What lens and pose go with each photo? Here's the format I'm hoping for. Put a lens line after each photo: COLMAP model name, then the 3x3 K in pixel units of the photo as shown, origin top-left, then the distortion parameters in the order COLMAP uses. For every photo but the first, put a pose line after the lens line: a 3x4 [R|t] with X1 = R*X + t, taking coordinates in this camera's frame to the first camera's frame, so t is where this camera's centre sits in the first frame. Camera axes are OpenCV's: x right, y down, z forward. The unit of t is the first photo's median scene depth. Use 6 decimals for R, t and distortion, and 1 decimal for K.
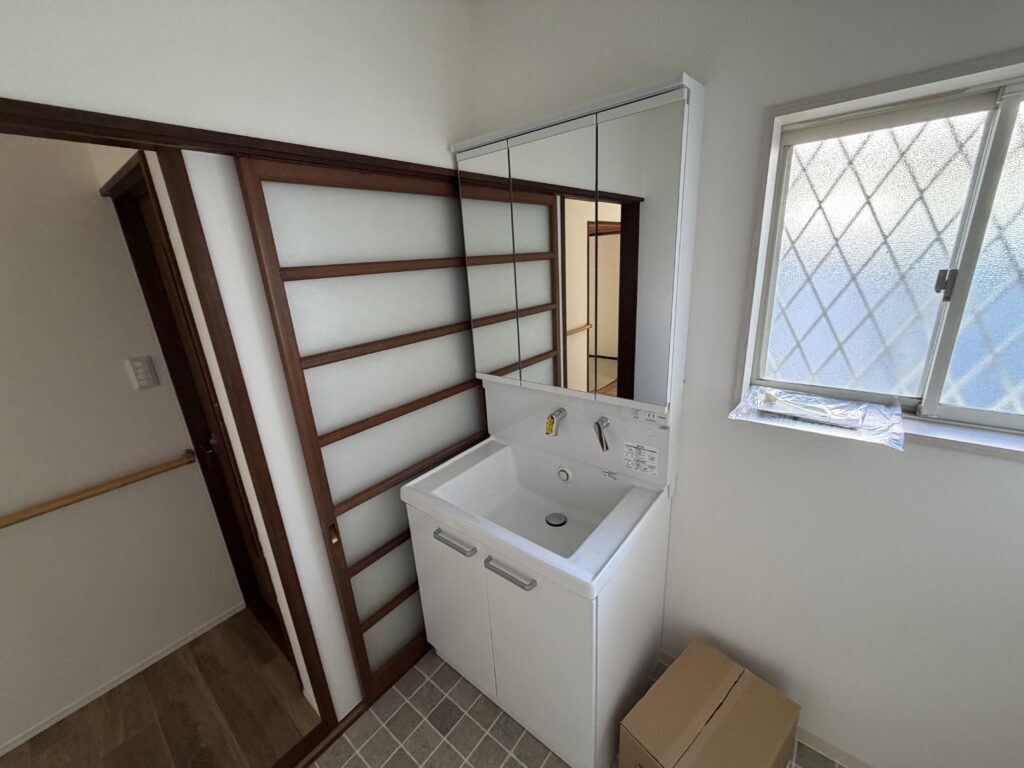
lens RADIAL K [[403.6, 0, 512.0], [0, 403.6, 384.0], [0, 0, 1]] dist [-0.002411, -0.000597]
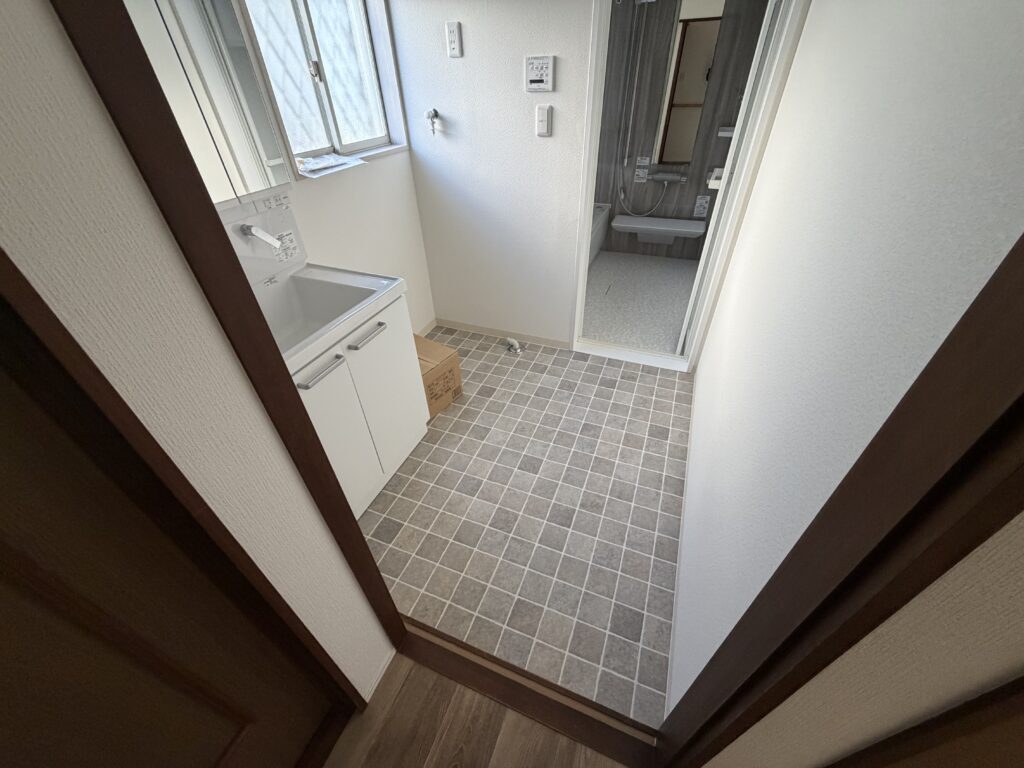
lens RADIAL K [[403.6, 0, 512.0], [0, 403.6, 384.0], [0, 0, 1]] dist [-0.002411, -0.000597]
pose [[-0.290857, -0.532247, 0.795057, -1.012708], [0.330856, 0.723764, 0.605558, -0.018866], [-0.897740, 0.439180, -0.034415, 0.610995]]
